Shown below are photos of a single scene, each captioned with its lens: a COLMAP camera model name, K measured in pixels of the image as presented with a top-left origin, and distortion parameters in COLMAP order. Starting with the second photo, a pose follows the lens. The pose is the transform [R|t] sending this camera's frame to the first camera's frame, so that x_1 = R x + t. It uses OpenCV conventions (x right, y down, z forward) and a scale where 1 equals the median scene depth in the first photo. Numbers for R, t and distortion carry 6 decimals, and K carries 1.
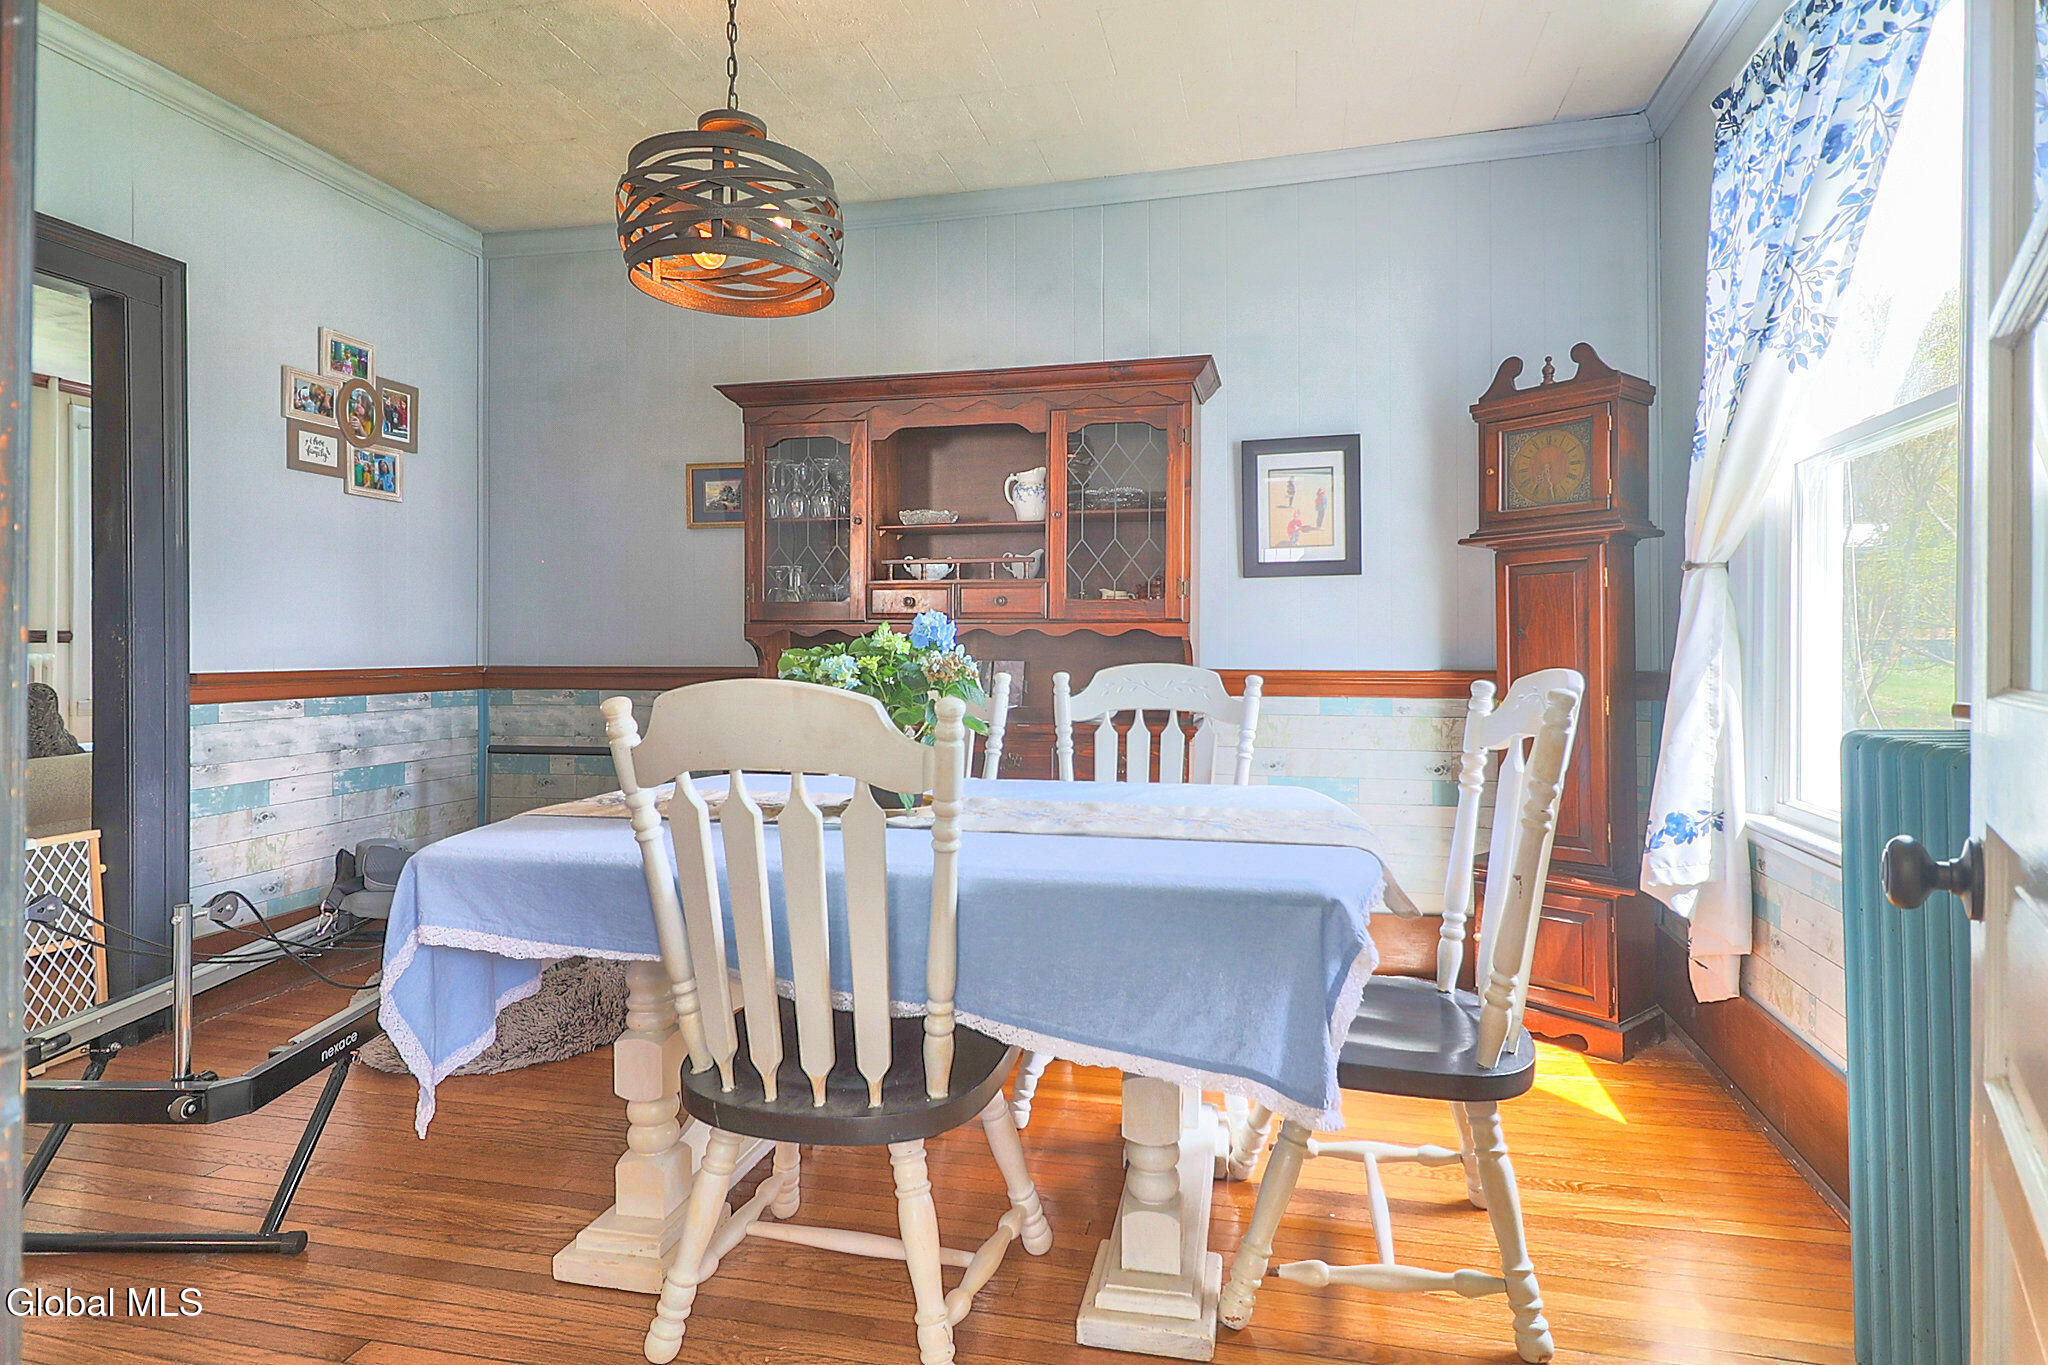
lens RADIAL K [[1047.6, 0, 1027.8], [0, 1047.6, 680.4], [0, 0, 1]] dist [-0.004111, -0.001551]
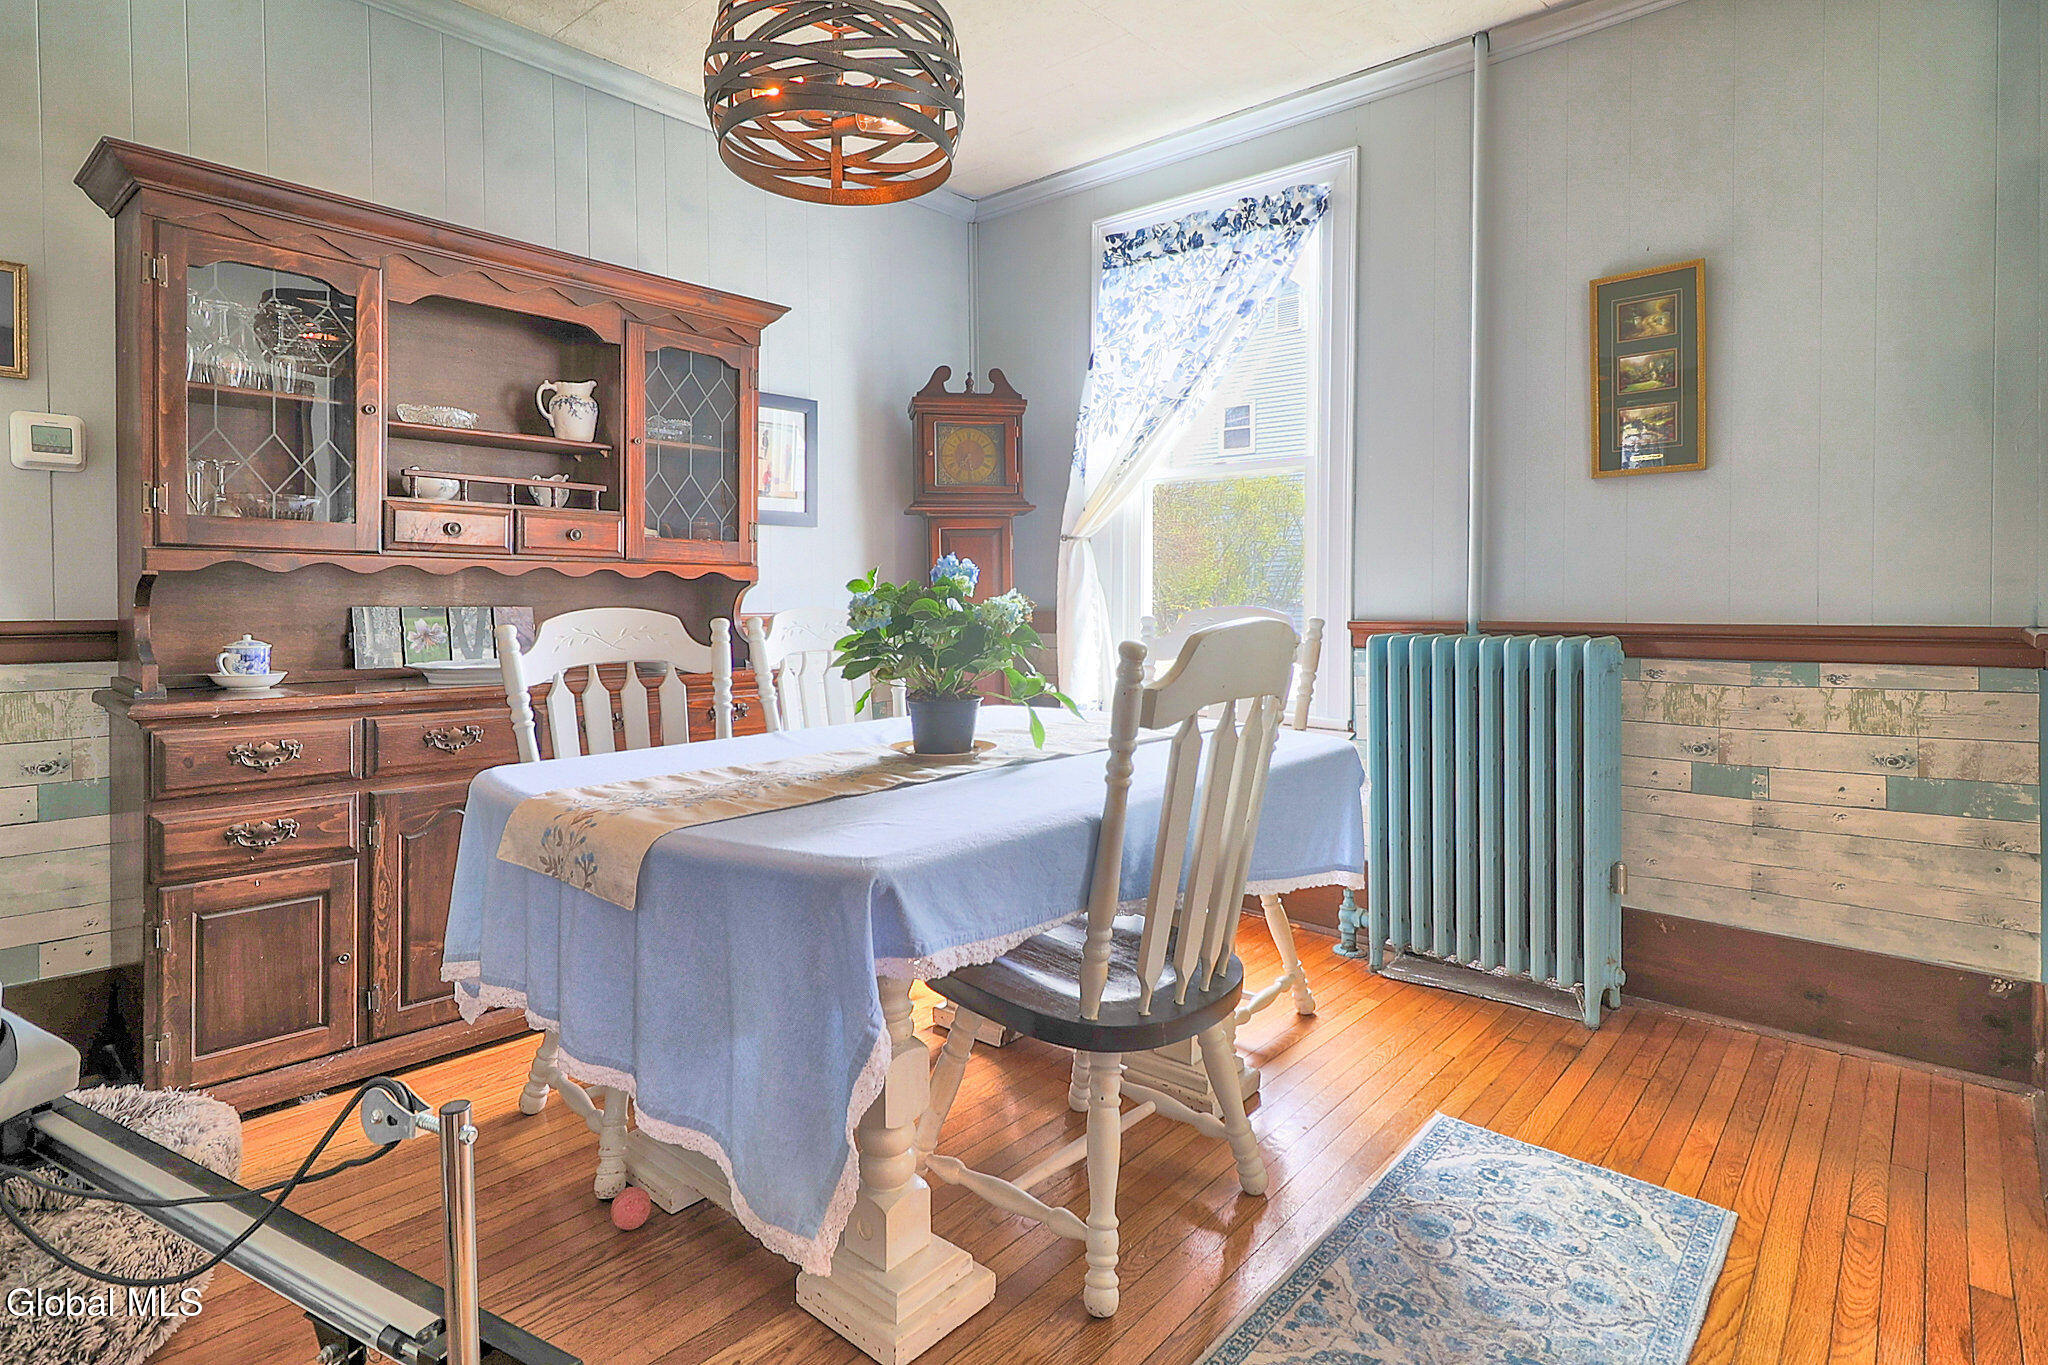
lens RADIAL K [[1047.6, 0, 1053.4], [0, 1047.6, 614.0], [0, 0, 1]] dist [-0.004111, -0.001551]
pose [[0.459021, -0.013786, 0.888318, -0.572940], [0.033820, 0.999426, -0.001965, 0.000324], [-0.887781, 0.030946, 0.459224, 0.284501]]
